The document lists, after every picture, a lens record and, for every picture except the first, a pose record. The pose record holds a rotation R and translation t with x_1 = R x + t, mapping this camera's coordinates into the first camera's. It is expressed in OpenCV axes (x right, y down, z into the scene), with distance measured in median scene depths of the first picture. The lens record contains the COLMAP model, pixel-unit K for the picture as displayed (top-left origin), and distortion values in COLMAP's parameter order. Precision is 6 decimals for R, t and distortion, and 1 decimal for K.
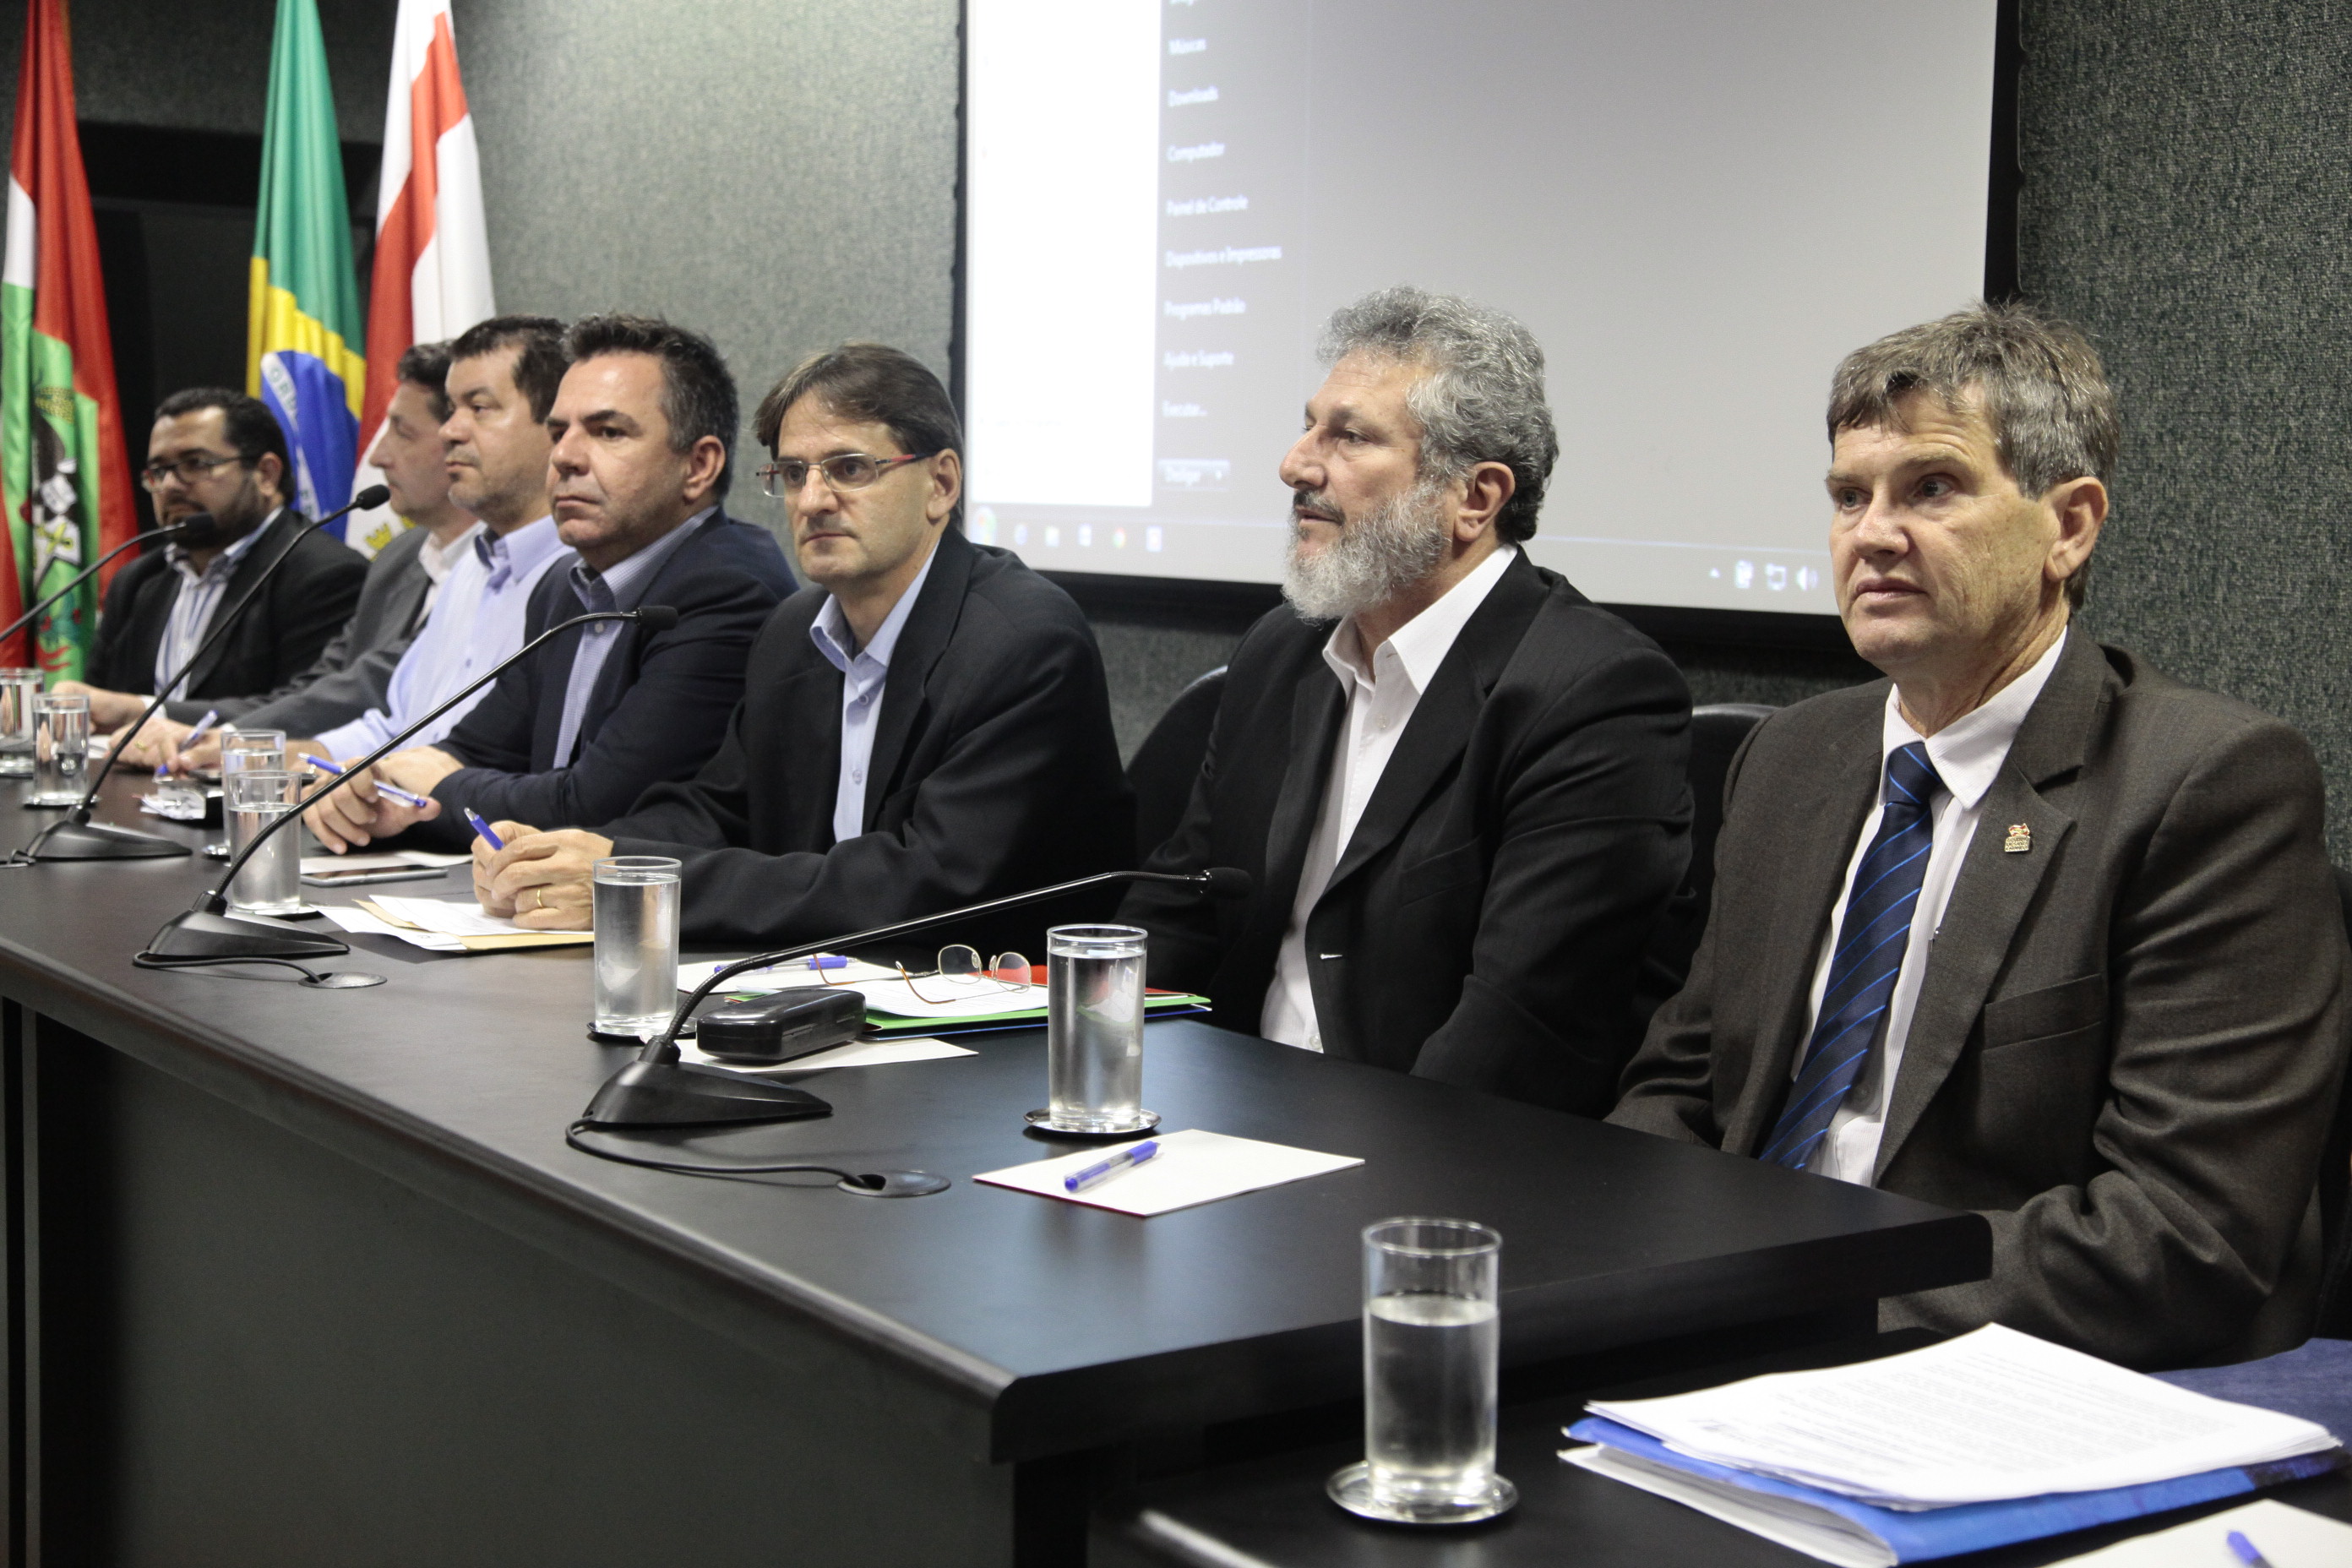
lens RADIAL K [[3330.4, 0, 1137.6], [0, 3330.4, 775.0], [0, 0, 1]] dist [0.186411, -0.036473]
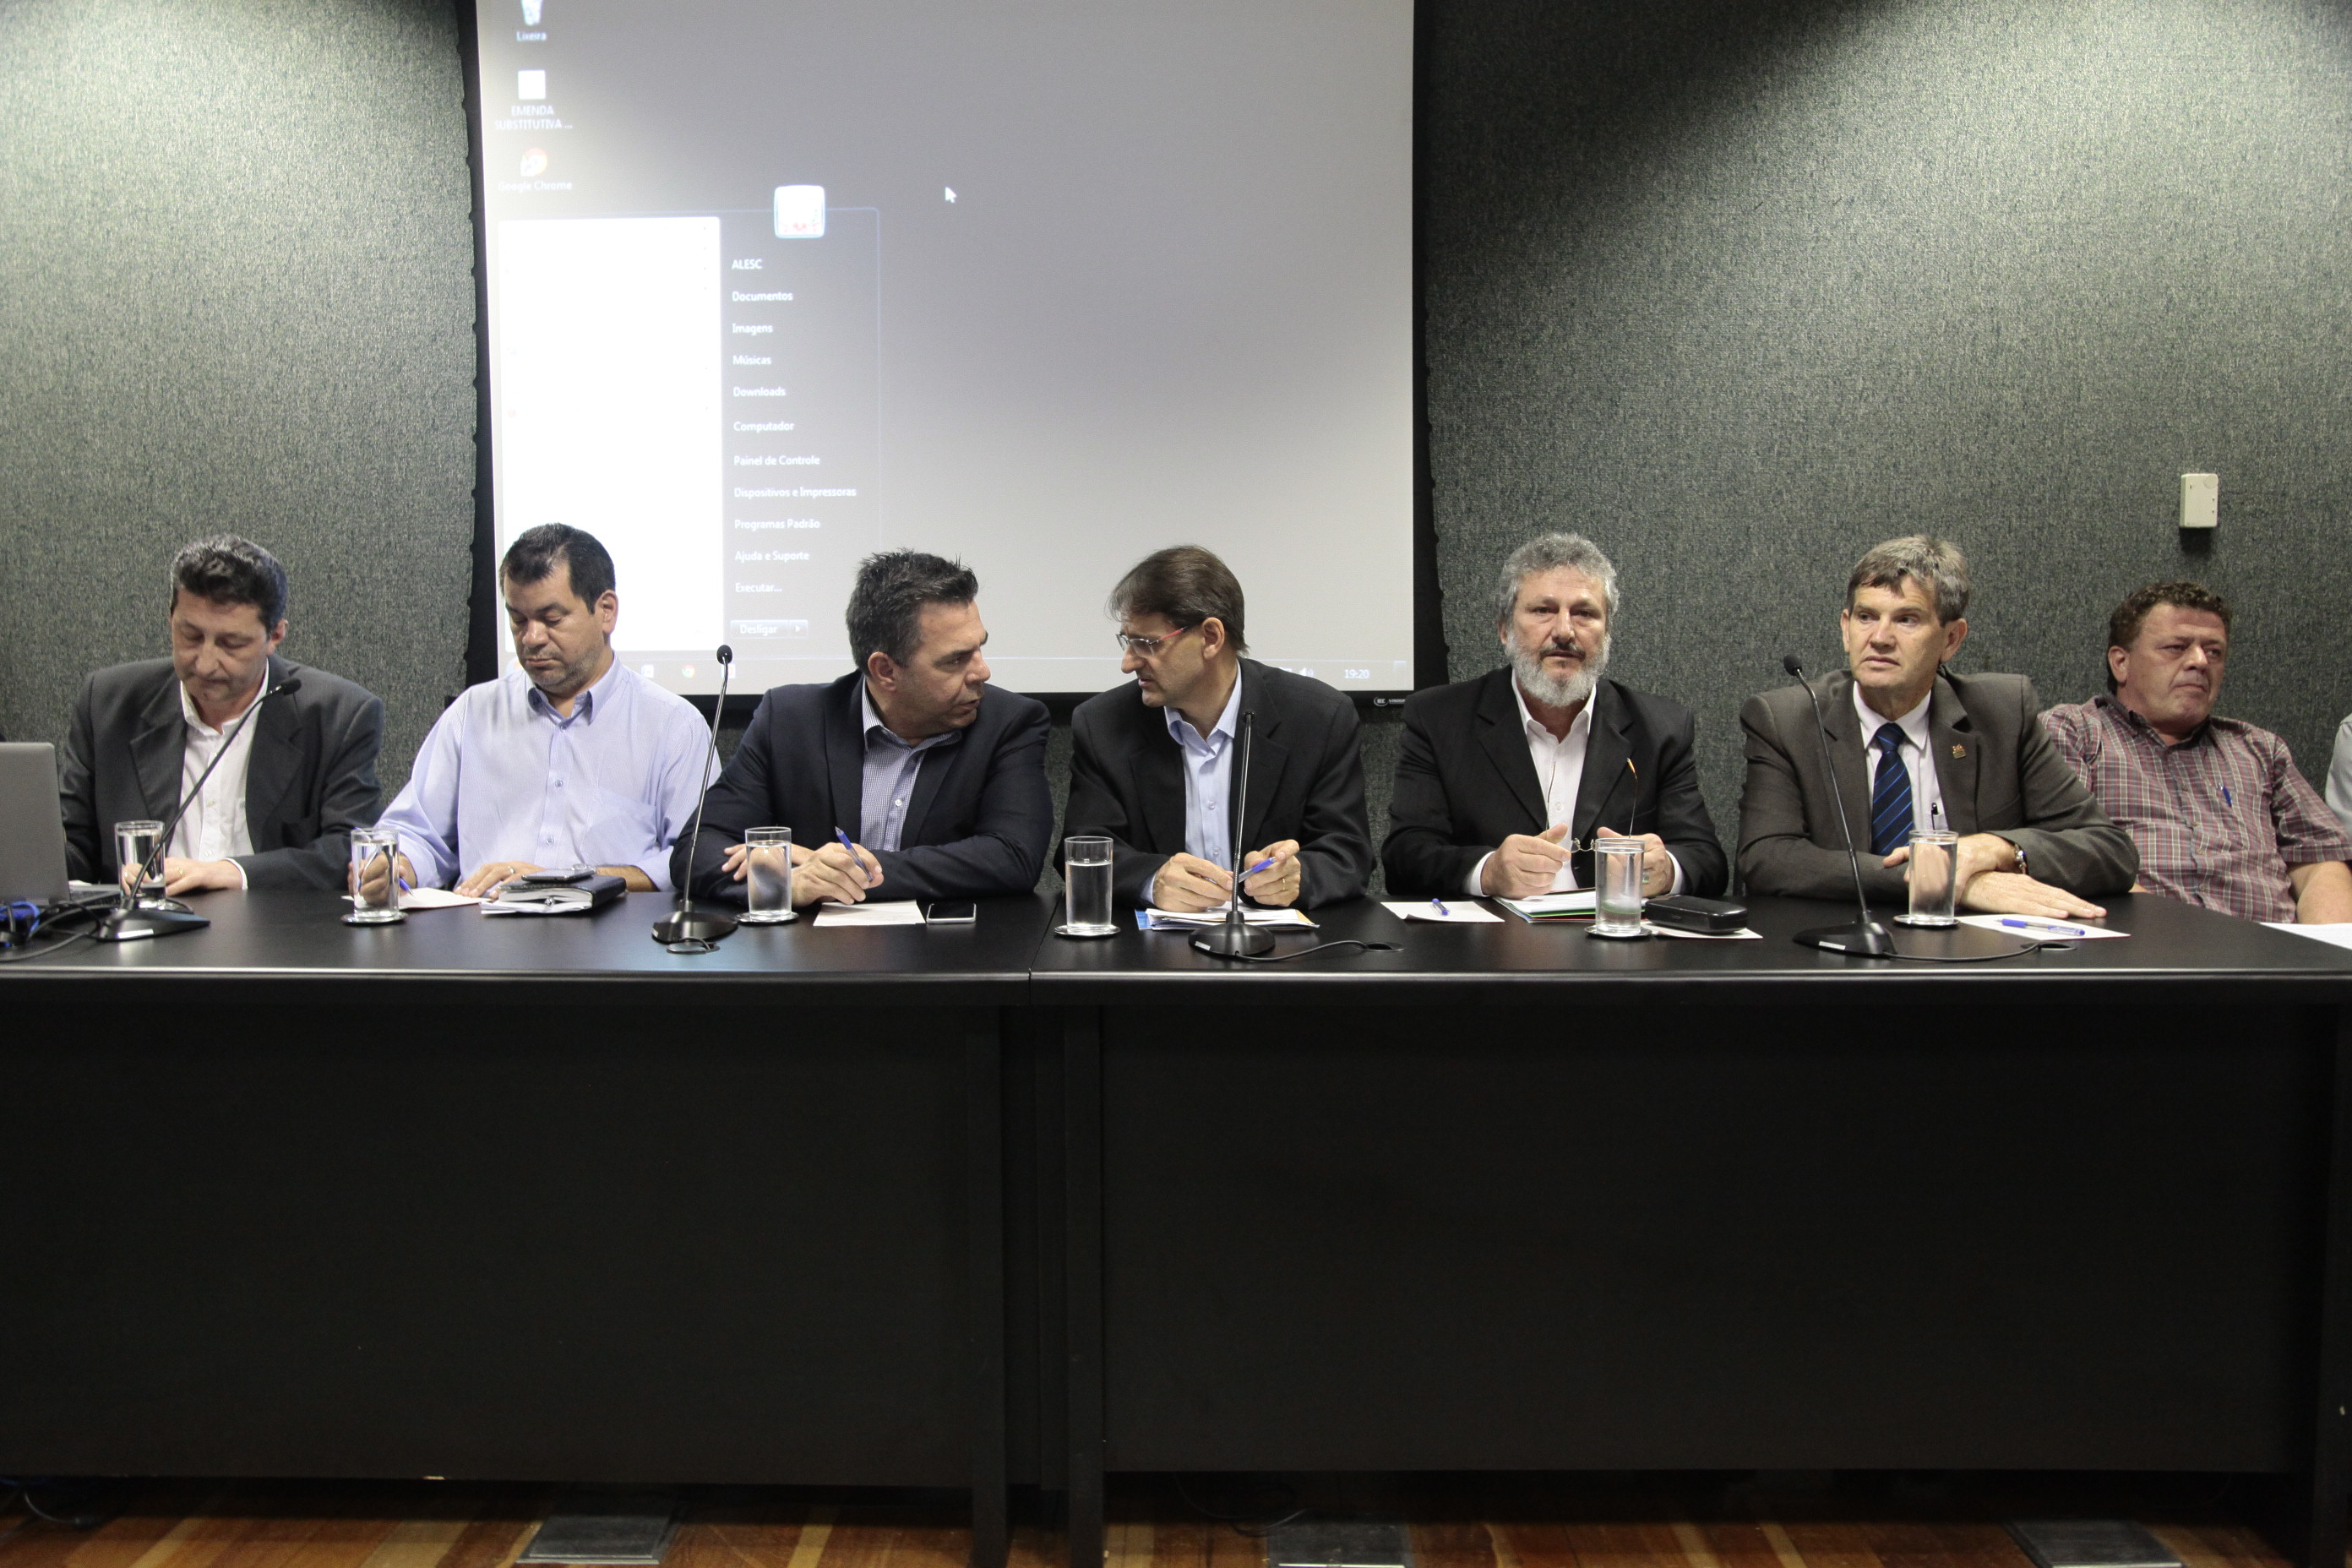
lens RADIAL K [[1869.7, 0, 1170.5], [0, 1869.7, 781.8], [0, 0, 1]] dist [-0.072382, 0.083525]
pose [[0.573563, -0.077488, 0.815488, -0.816270], [0.088364, 0.995560, 0.032448, -0.040854], [-0.814381, 0.053449, 0.577864, 0.466022]]
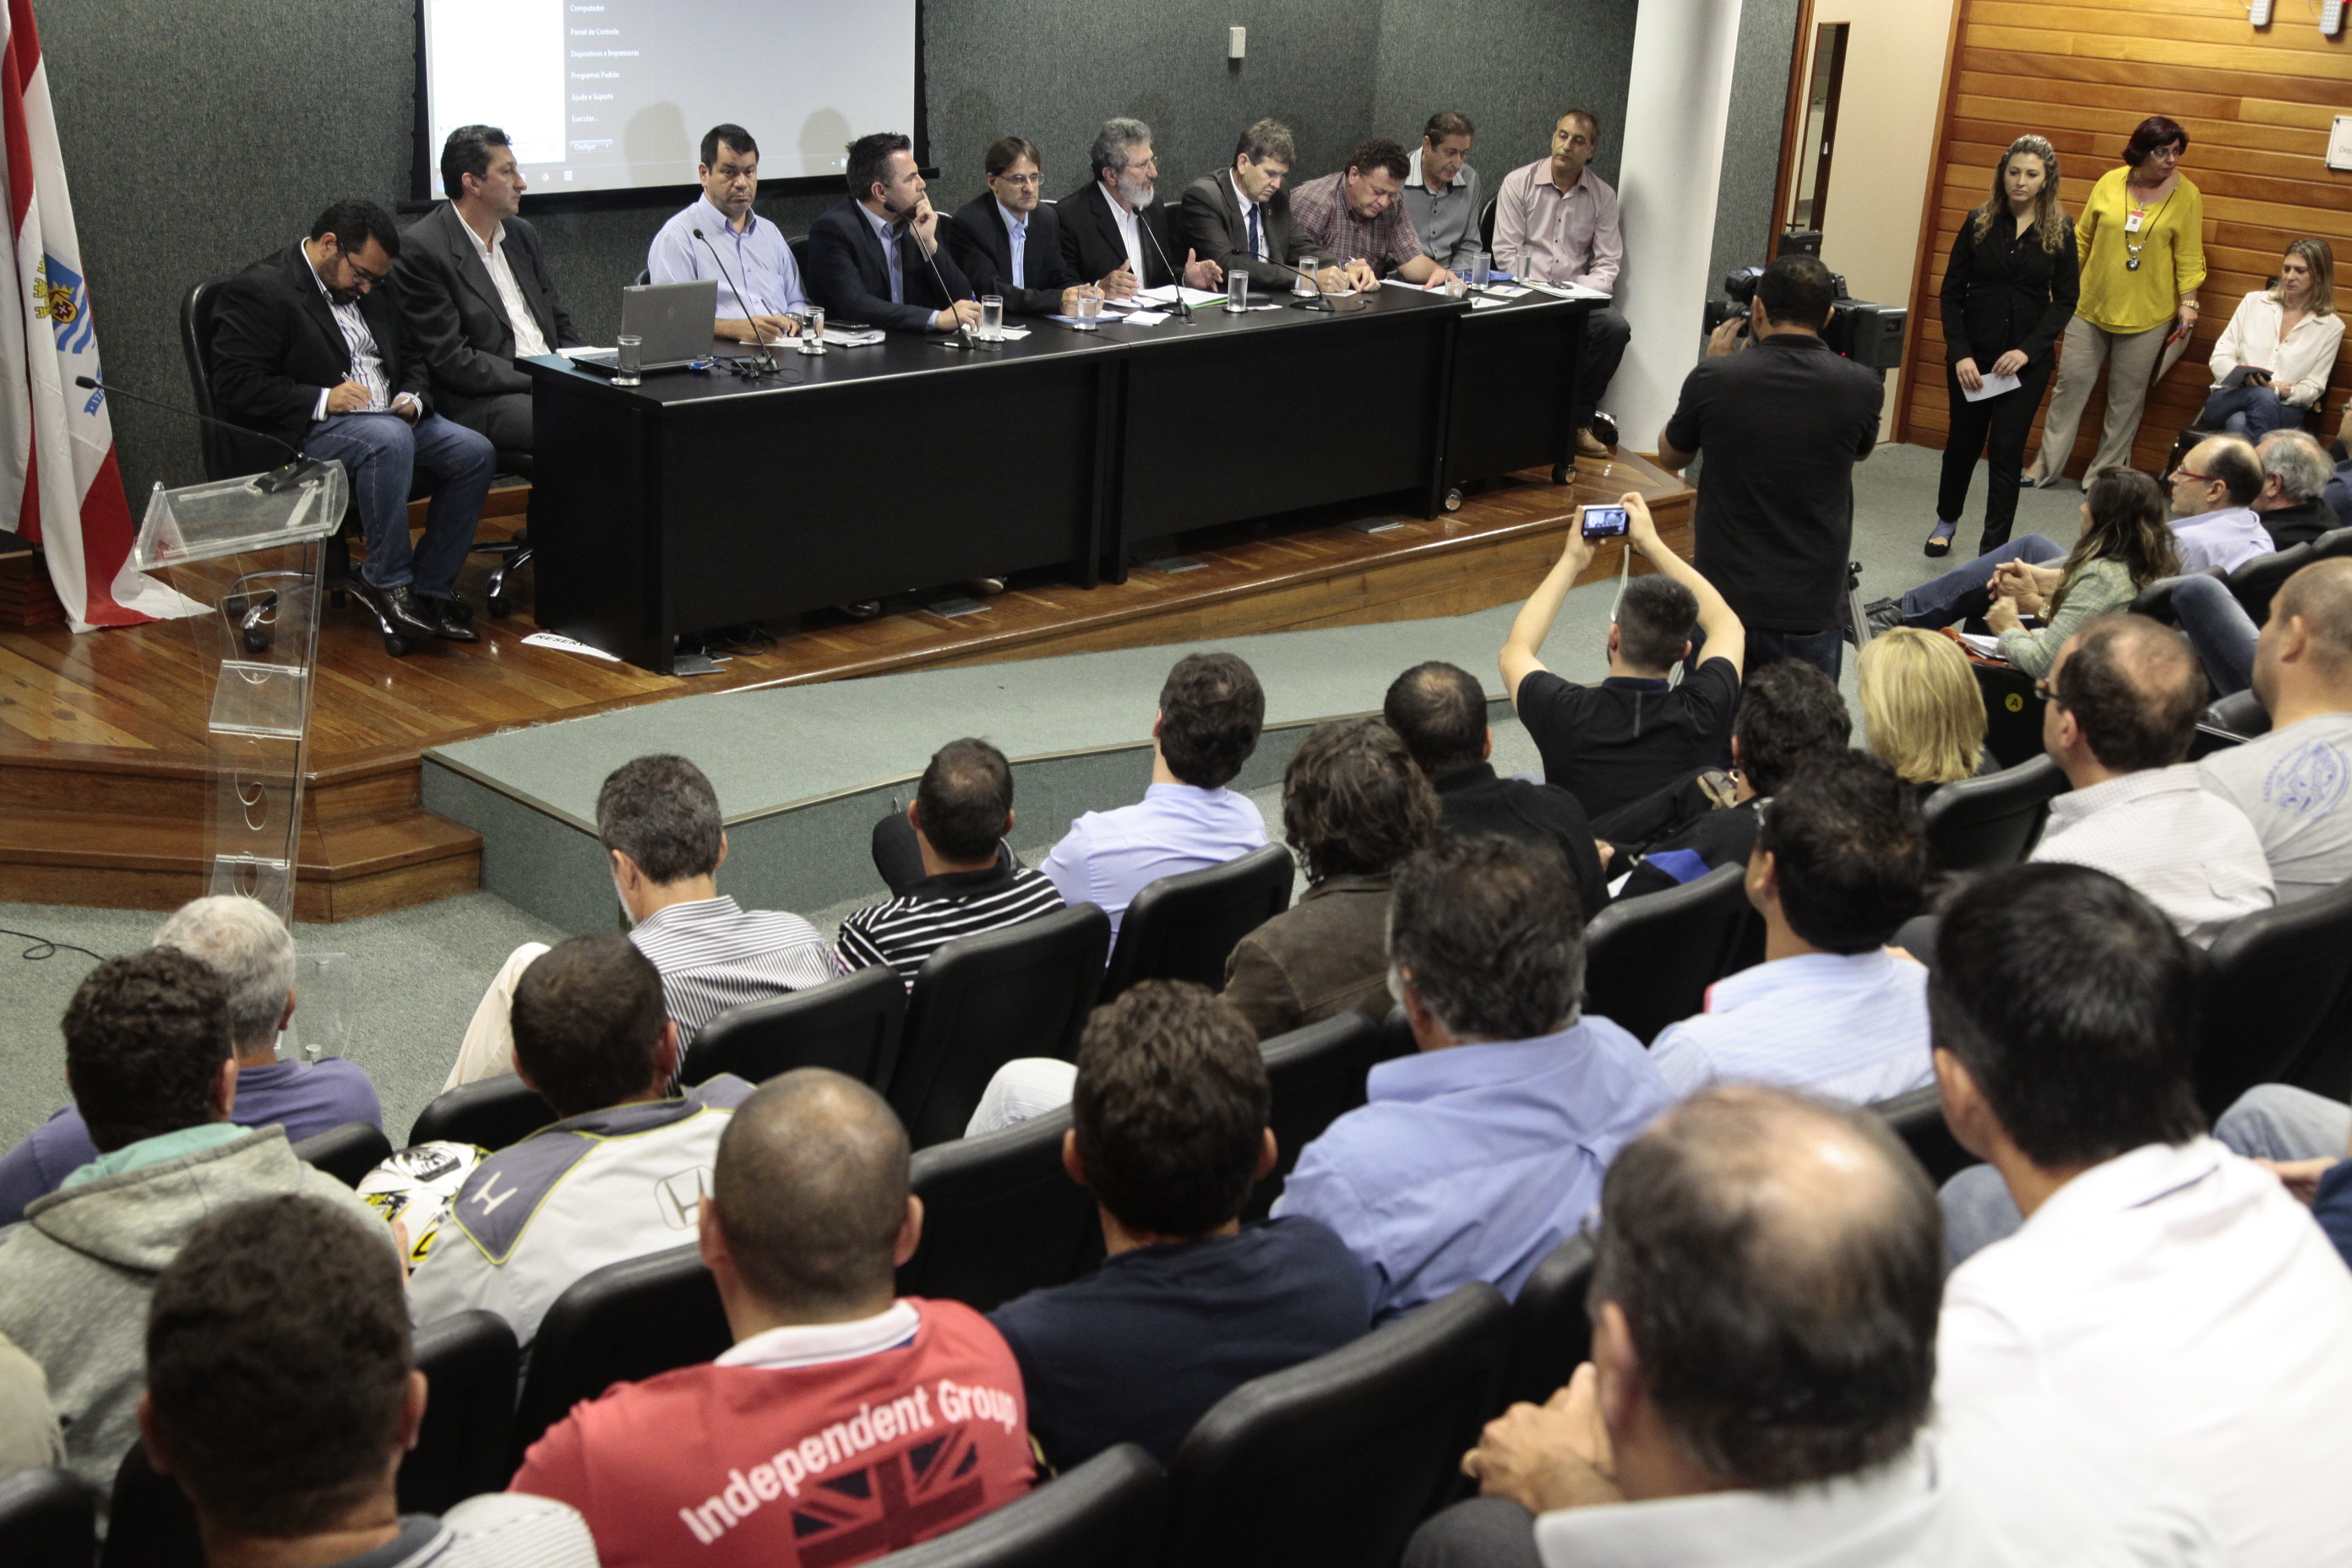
lens RADIAL K [[2954.6, 0, 1176.5], [0, 2954.6, 769.6], [0, 0, 1]] dist [0.106833, 0.103728]
pose [[-0.197176, -0.330271, 0.923062, -2.987511], [0.039742, 0.938079, 0.344134, -0.532613], [-0.979562, 0.104539, -0.171841, 1.370127]]
